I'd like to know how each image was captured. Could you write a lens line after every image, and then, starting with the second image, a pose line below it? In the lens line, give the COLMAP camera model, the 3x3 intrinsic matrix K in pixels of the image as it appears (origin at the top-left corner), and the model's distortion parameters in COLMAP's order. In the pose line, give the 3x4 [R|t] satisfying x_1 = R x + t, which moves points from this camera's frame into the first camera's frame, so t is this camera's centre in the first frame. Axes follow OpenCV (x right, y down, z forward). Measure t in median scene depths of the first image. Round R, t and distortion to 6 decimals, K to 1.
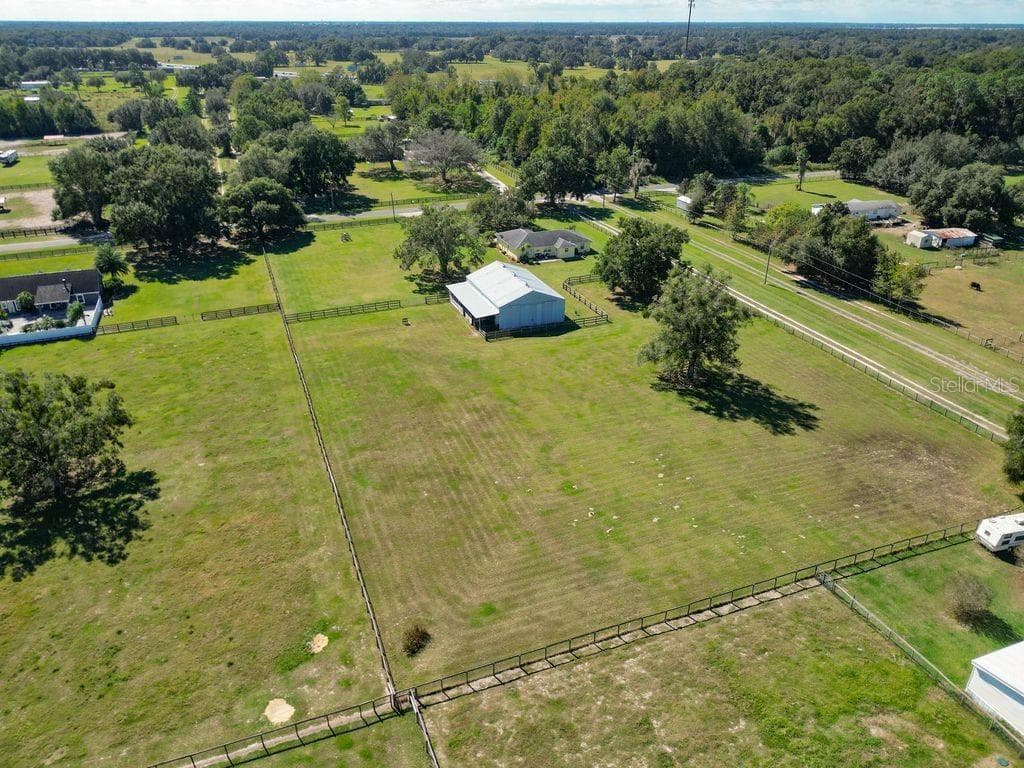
lens RADIAL K [[741.5, 0, 512.0], [0, 741.5, 384.0], [0, 0, 1]] dist [0.007834, -0.002768]
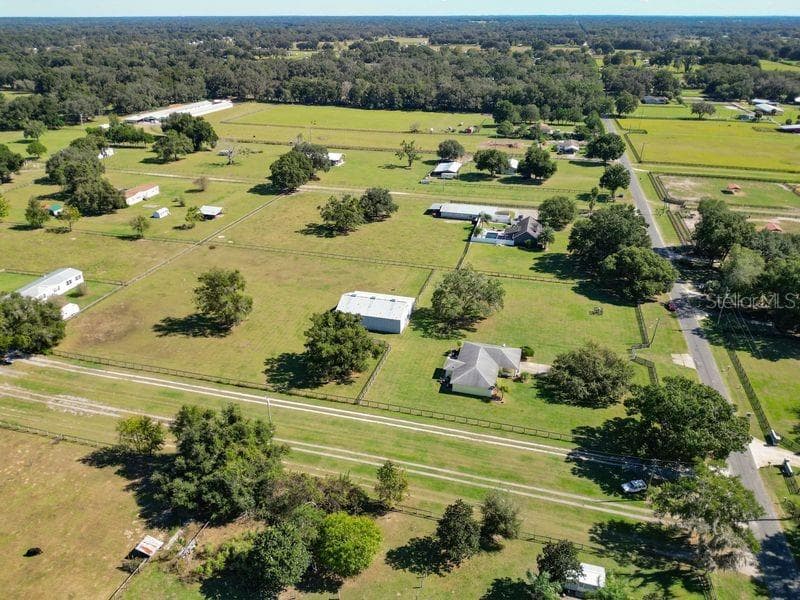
lens RADIAL K [[579.3, 0, 400.0], [0, 579.3, 300.0], [0, 0, 1]] dist [0.007834, -0.002768]
pose [[-0.586205, 0.358092, -0.726728, 1.009406], [-0.358889, 0.689422, 0.629202, -1.102741], [0.726335, 0.629656, -0.275627, 1.660931]]
